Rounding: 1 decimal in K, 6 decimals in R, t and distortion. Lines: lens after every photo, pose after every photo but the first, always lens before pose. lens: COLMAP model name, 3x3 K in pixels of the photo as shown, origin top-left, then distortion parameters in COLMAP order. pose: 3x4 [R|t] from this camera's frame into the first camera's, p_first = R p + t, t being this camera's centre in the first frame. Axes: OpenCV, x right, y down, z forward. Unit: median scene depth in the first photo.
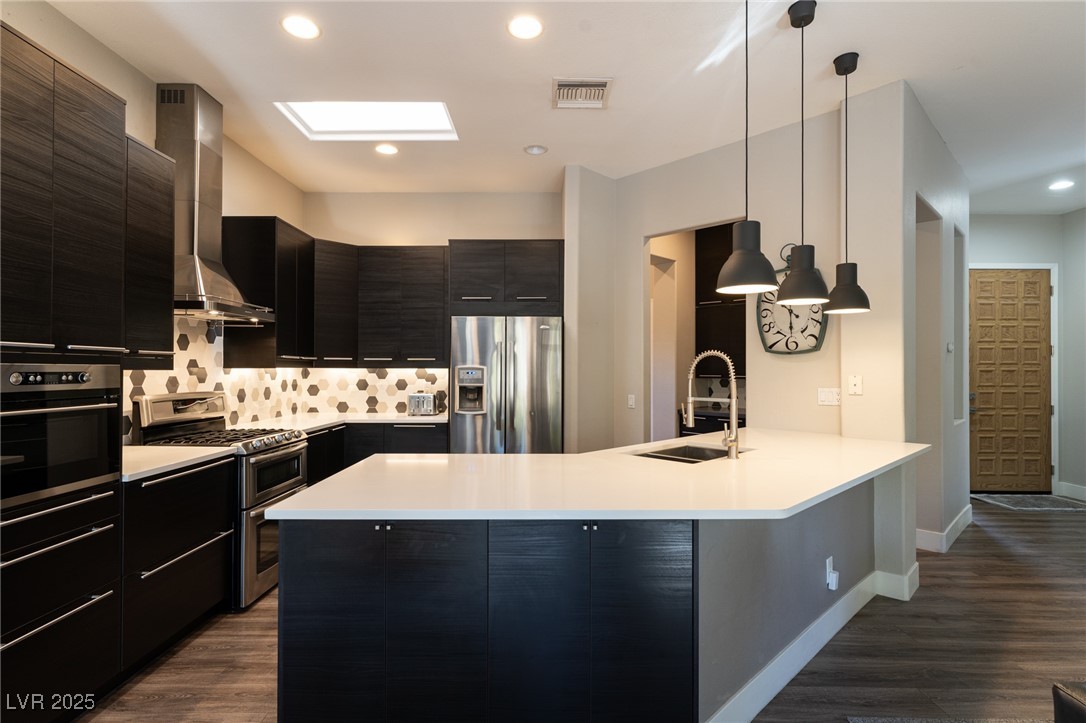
lens RADIAL K [[537.1, 0, 533.2], [0, 537.1, 365.0], [0, 0, 1]] dist [0.003754, -0.000939]
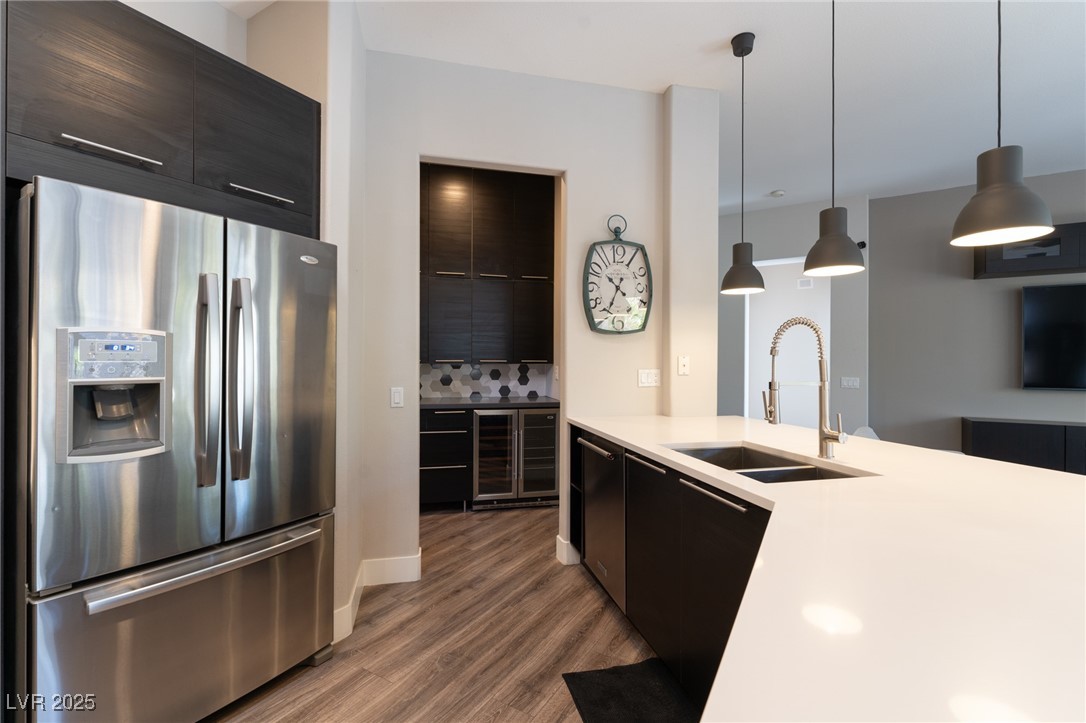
lens RADIAL K [[471.7, 0, 545.9], [0, 471.7, 366.2], [0, 0, 1]] dist [-0.000528, -0.000107]
pose [[0.512650, -0.009869, 0.858541, -0.259068], [-0.009689, 0.999804, 0.017279, 0.020484], [-0.858543, -0.017176, 0.512454, 0.618262]]
